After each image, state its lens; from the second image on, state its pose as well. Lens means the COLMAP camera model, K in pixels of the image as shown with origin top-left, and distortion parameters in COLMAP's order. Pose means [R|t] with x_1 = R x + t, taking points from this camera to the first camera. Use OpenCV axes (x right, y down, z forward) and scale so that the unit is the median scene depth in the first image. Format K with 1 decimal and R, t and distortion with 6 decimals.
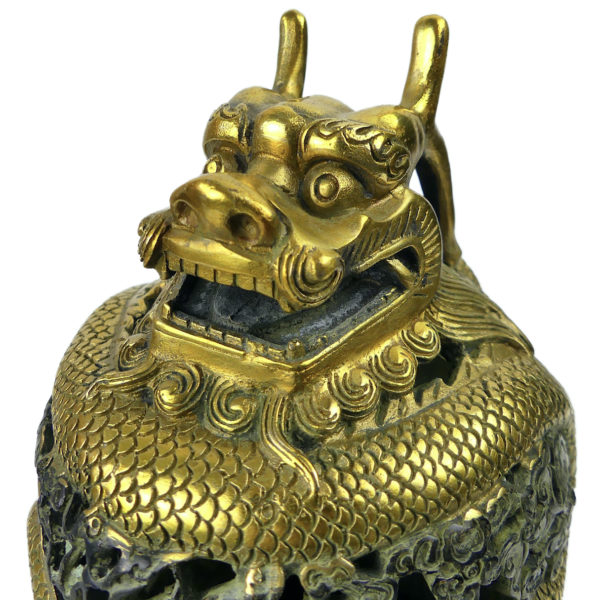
lens RADIAL K [[456.6, 0, 300.7], [0, 456.6, 297.1], [0, 0, 1]] dist [-0.023347, -0.003103]
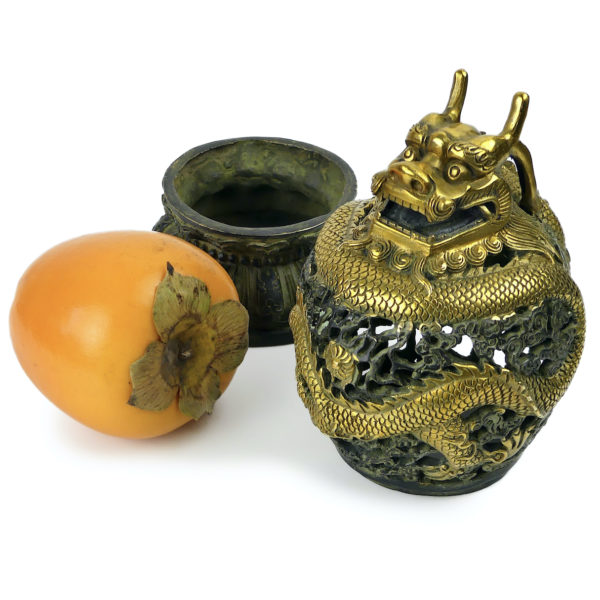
lens RADIAL K [[1334.6, 0, 300.5], [0, 1334.6, 299.6], [0, 0, 1]] dist [-0.090204, 0.000000]
pose [[0.960414, 0.145660, -0.237462, 0.992149], [-0.134613, 0.988945, 0.062182, 0.087206], [0.243894, -0.027755, 0.969405, -5.700231]]
